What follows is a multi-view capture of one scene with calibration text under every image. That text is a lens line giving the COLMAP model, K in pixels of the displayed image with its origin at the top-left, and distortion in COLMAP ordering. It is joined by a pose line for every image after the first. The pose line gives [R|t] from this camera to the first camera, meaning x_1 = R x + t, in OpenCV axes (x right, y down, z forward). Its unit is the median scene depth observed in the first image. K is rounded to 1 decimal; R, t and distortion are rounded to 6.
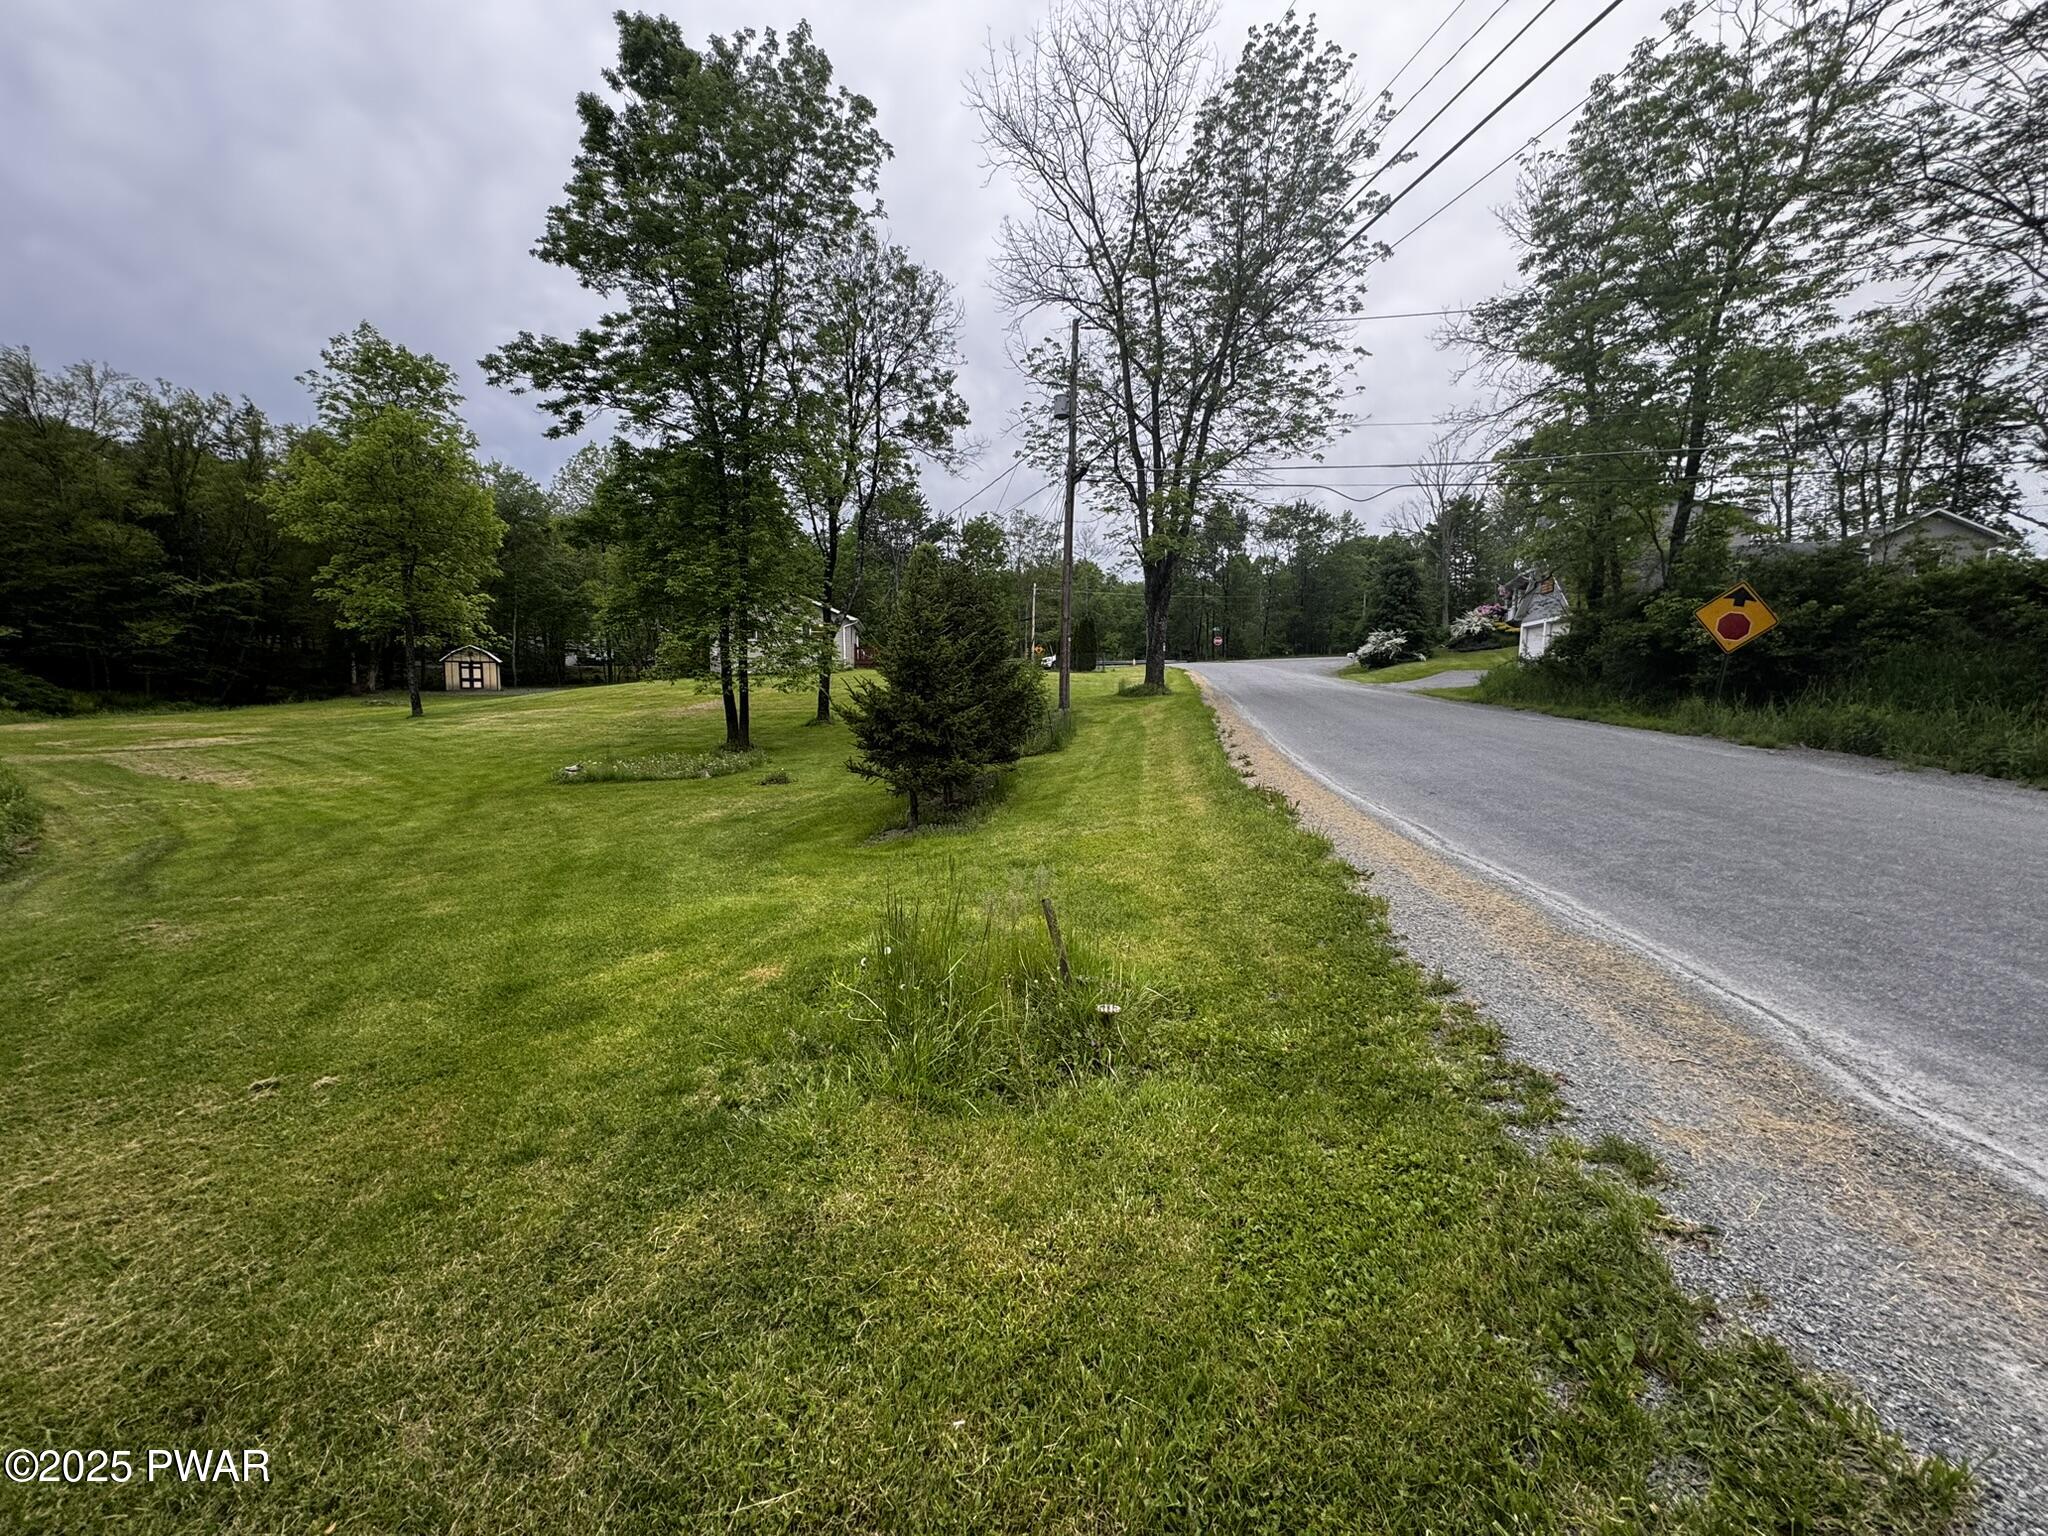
lens RADIAL K [[831.5, 0, 1024.0], [0, 831.5, 768.0], [0, 0, 1]] dist [0.001457, 0.000118]
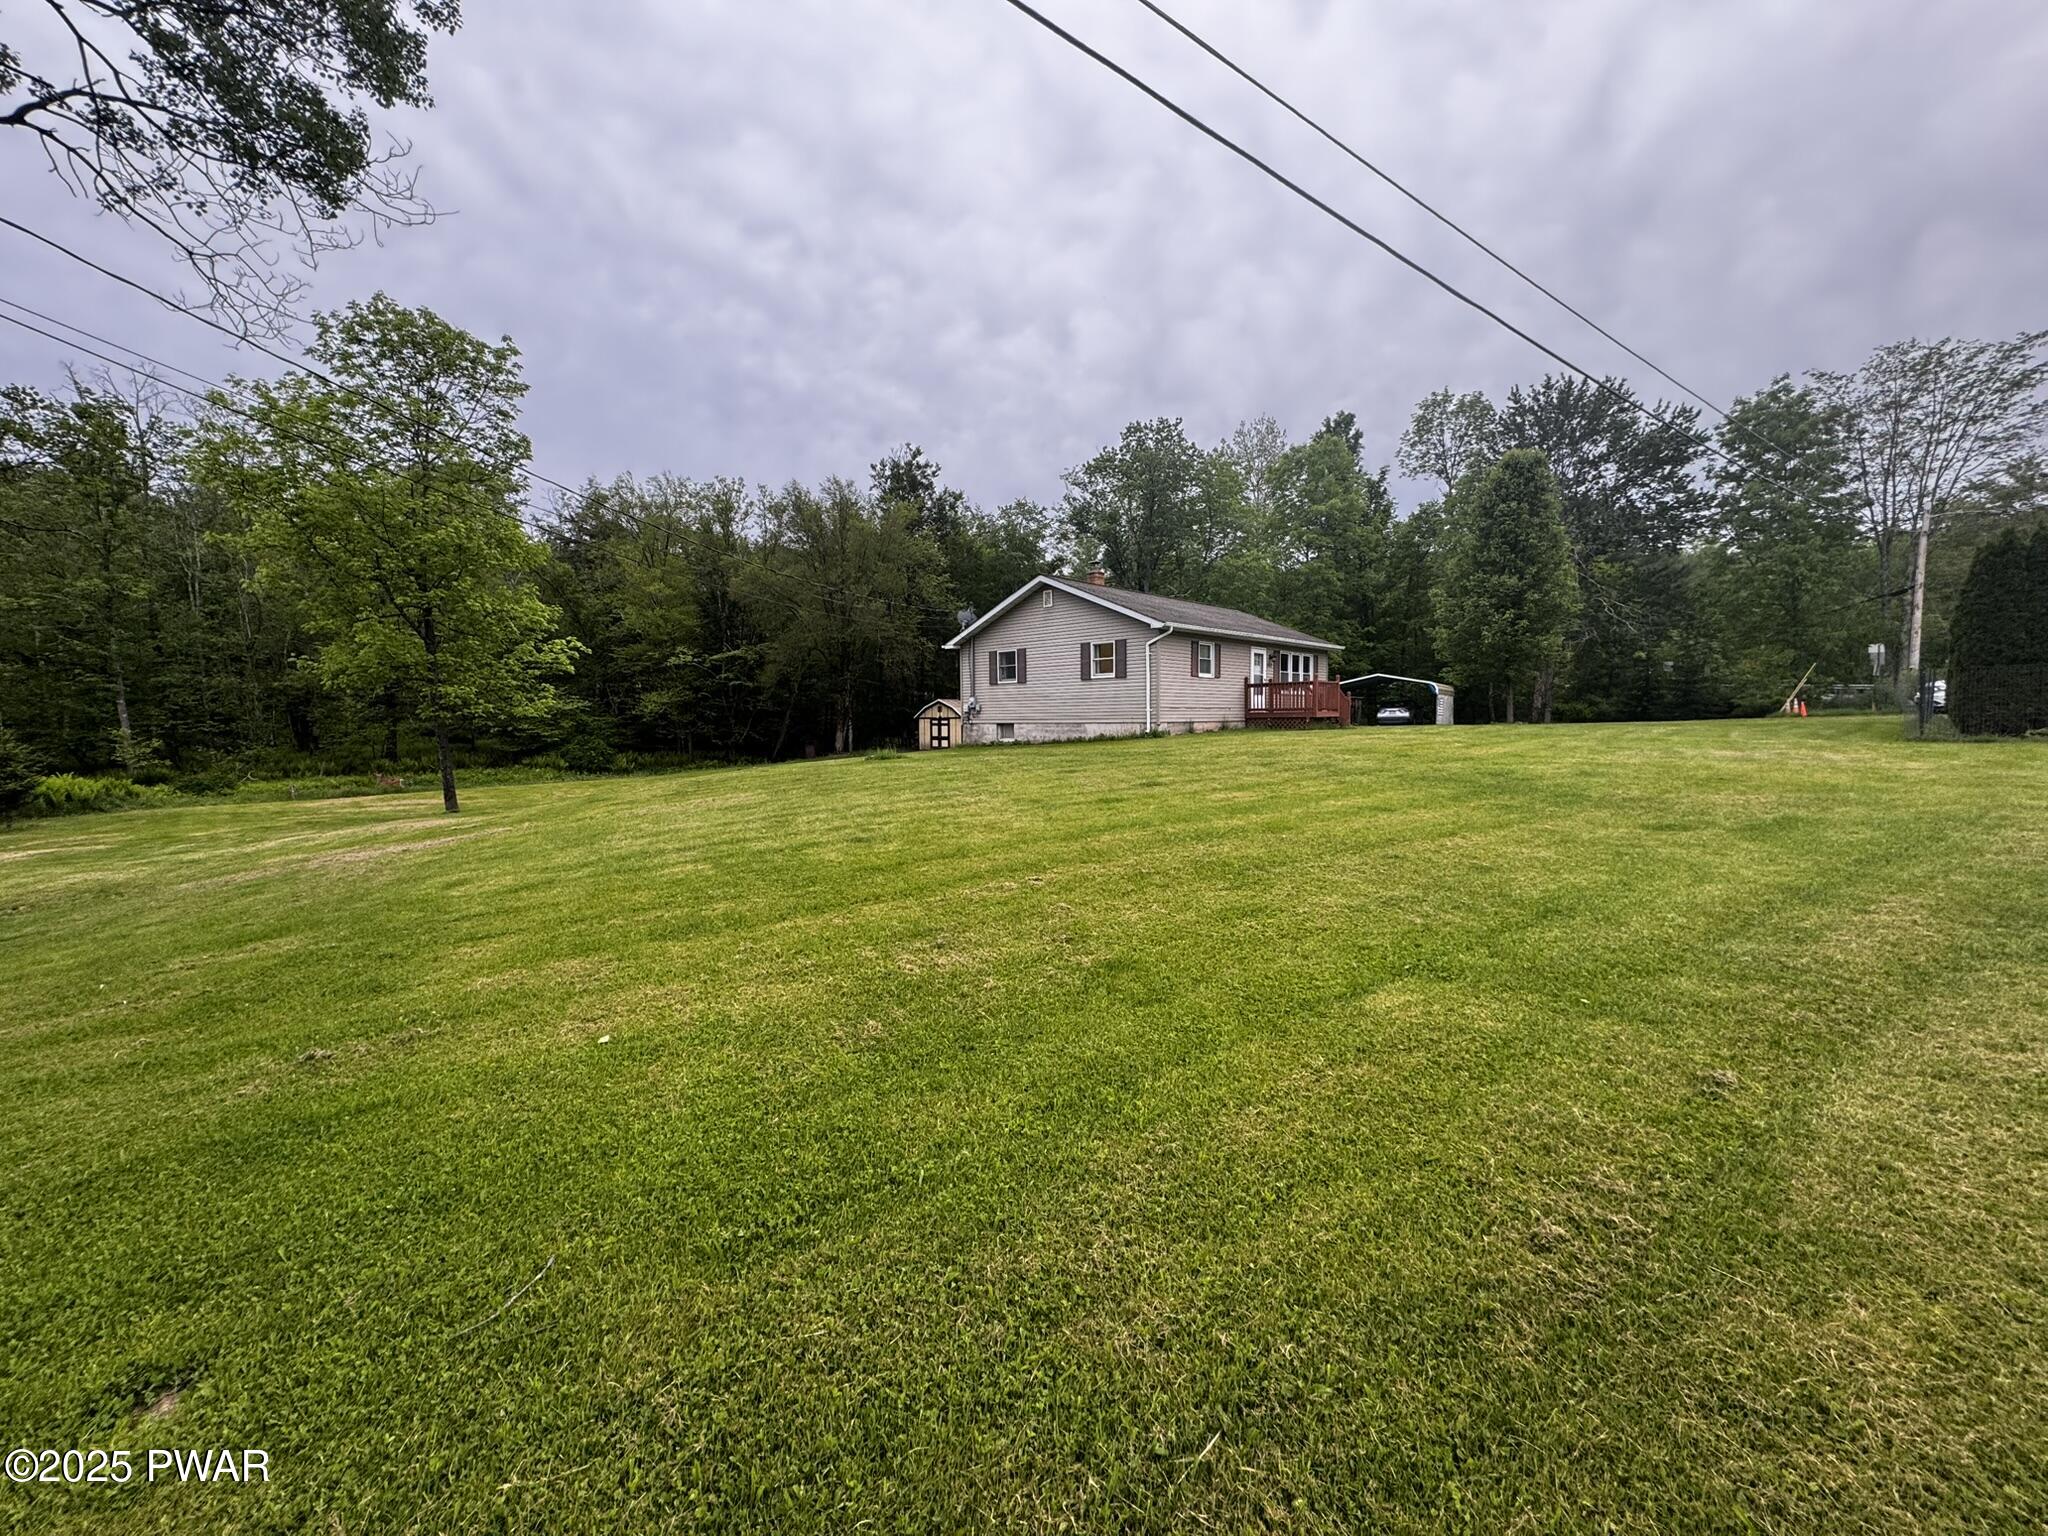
lens RADIAL K [[831.5, 0, 1024.0], [0, 831.5, 768.0], [0, 0, 1]] dist [0.001457, 0.000118]
pose [[0.613383, 0.035892, -0.788970, 0.091157], [-0.070528, 0.997465, -0.009455, -0.072375], [0.786630, 0.061444, 0.614359, 0.530139]]
